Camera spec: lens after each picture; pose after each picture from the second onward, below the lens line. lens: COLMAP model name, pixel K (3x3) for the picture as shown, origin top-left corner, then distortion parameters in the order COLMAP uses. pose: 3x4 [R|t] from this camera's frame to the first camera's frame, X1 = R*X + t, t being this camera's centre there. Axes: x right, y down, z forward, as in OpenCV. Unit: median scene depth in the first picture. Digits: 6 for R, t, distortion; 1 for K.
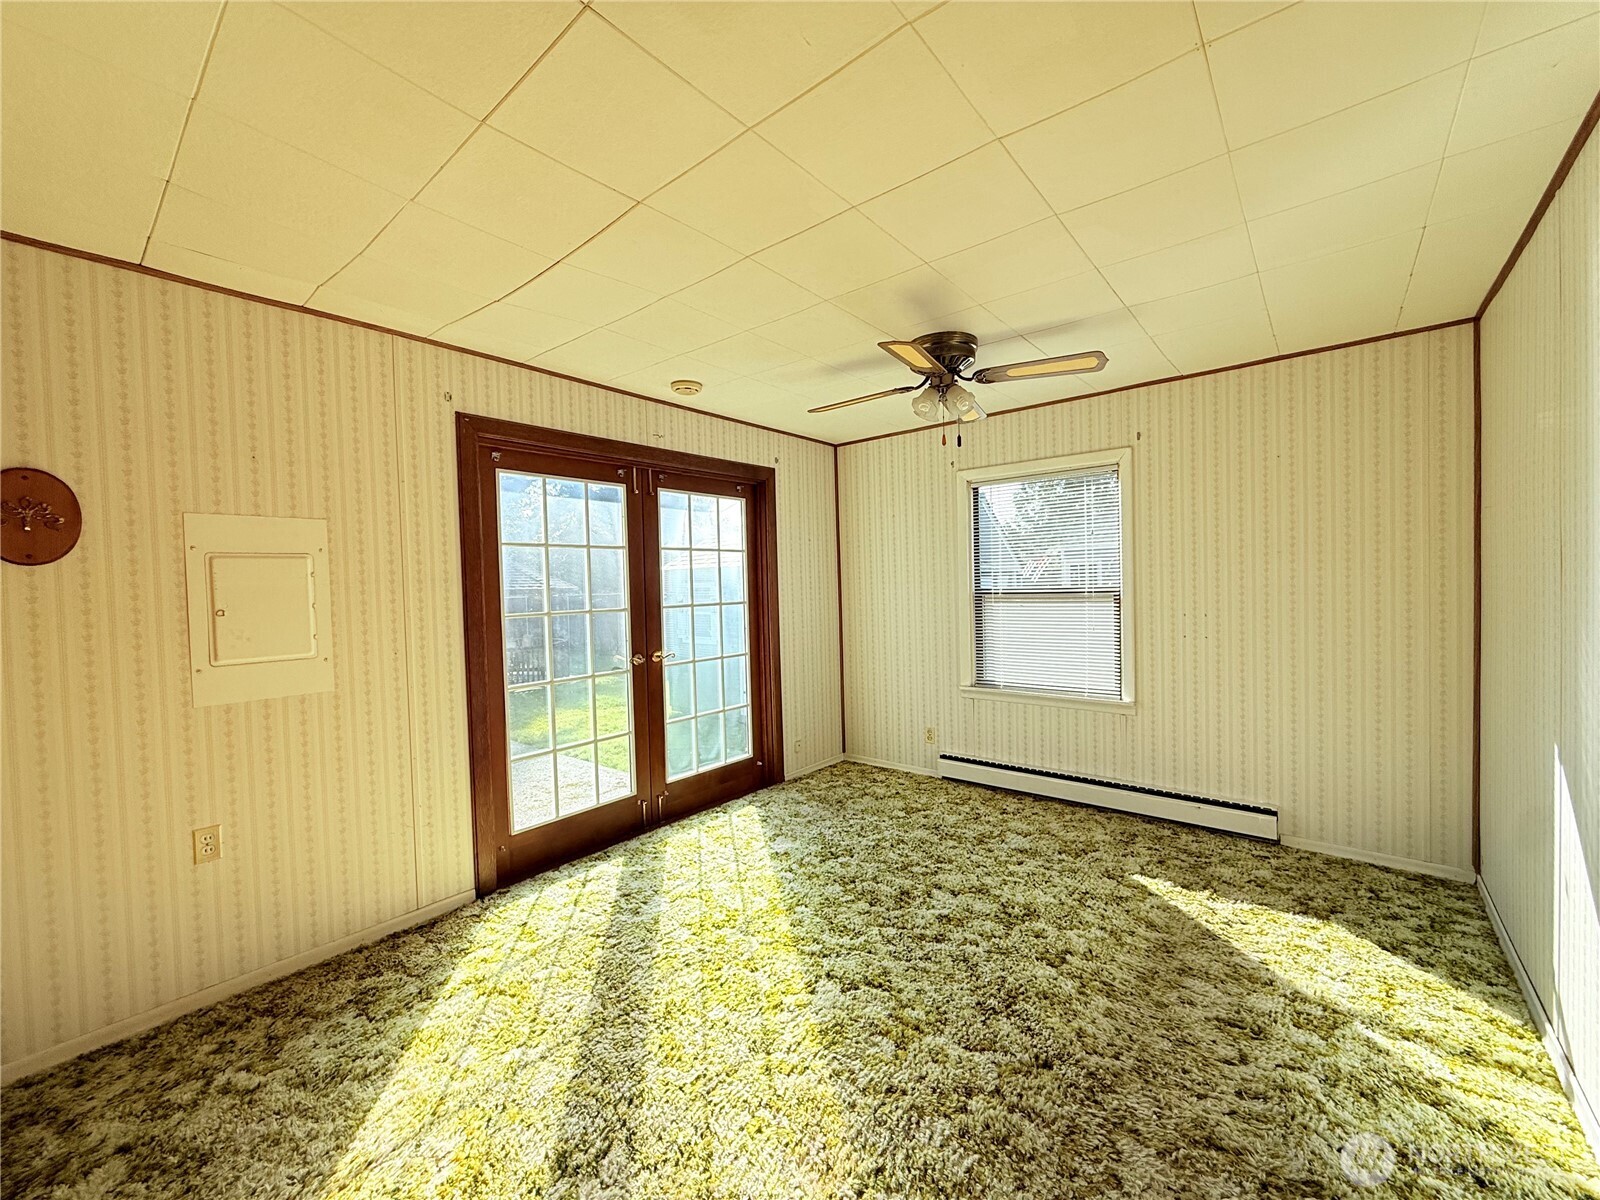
lens RADIAL K [[637.9, 0, 799.9], [0, 637.9, 598.2], [0, 0, 1]] dist [-0.000174, 0.000154]
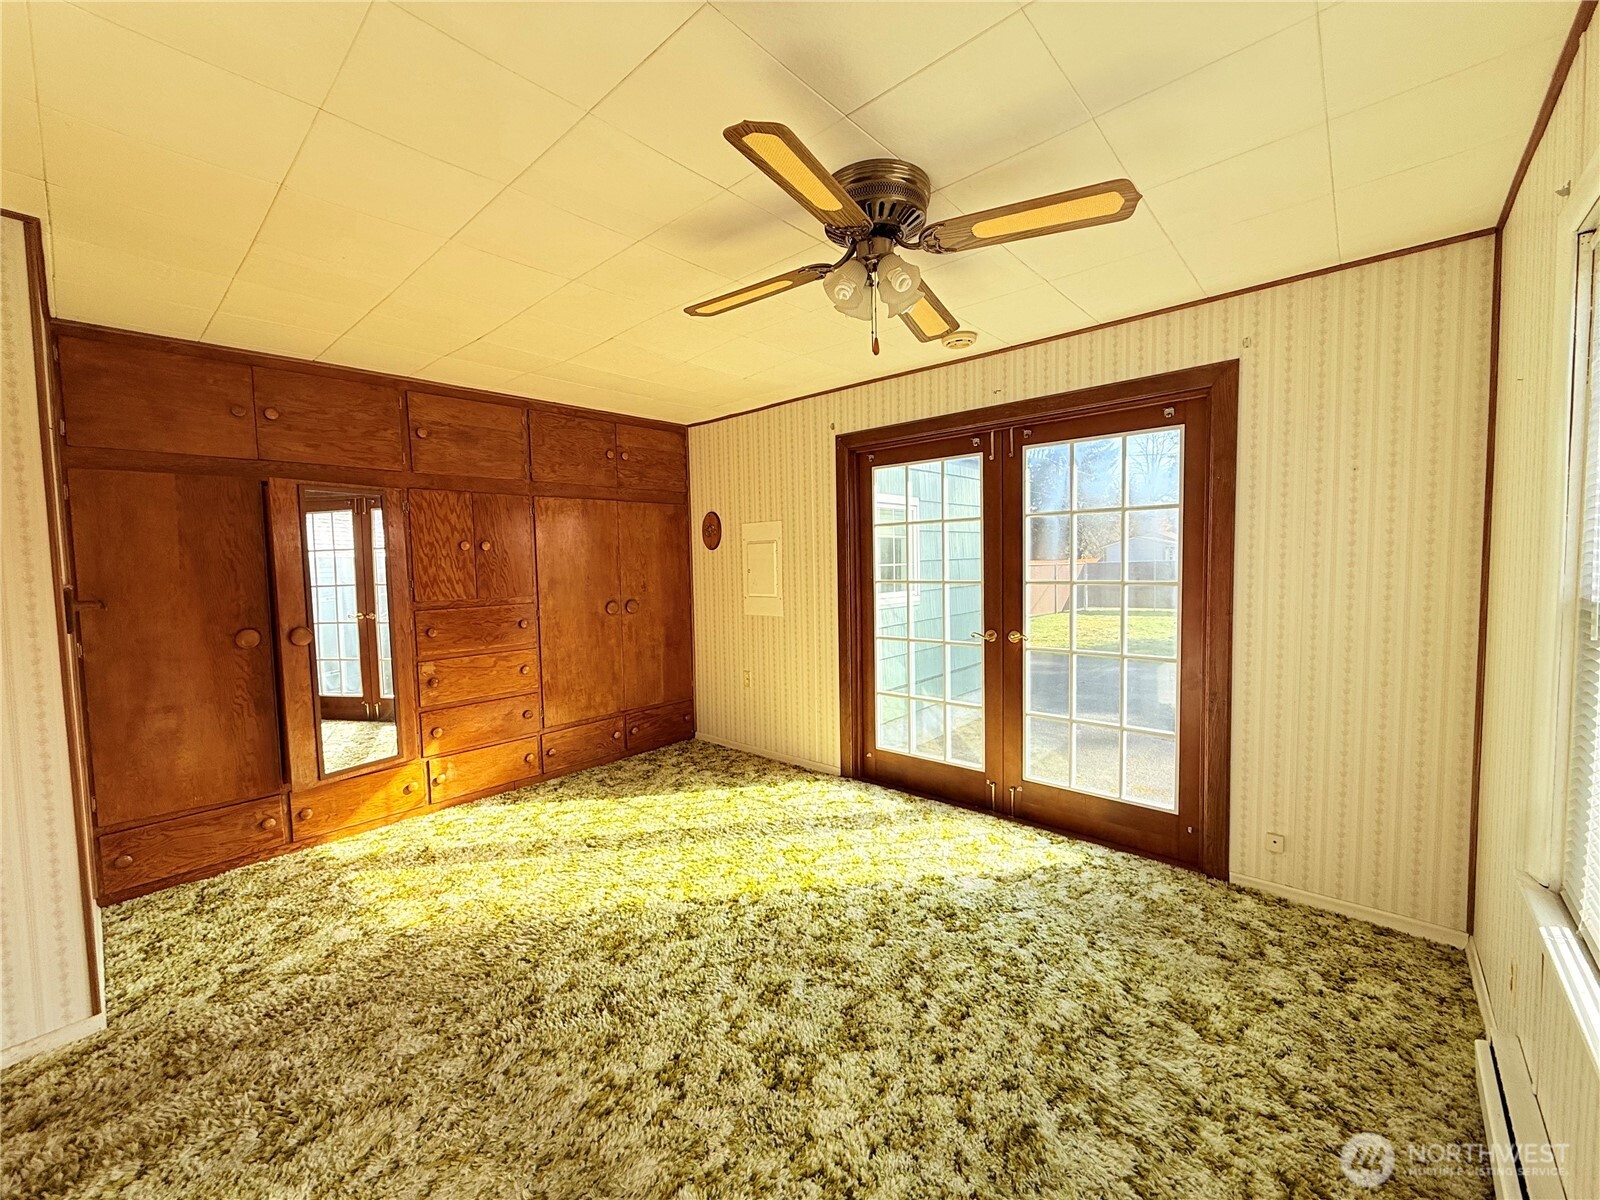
lens RADIAL K [[637.9, 0, 799.9], [0, 637.9, 598.2], [0, 0, 1]] dist [-0.000174, 0.000154]
pose [[-0.037930, 0.086486, -0.995531, 0.790947], [-0.001216, 0.996243, 0.086594, -0.047003], [0.999280, 0.004495, -0.037682, 0.846917]]
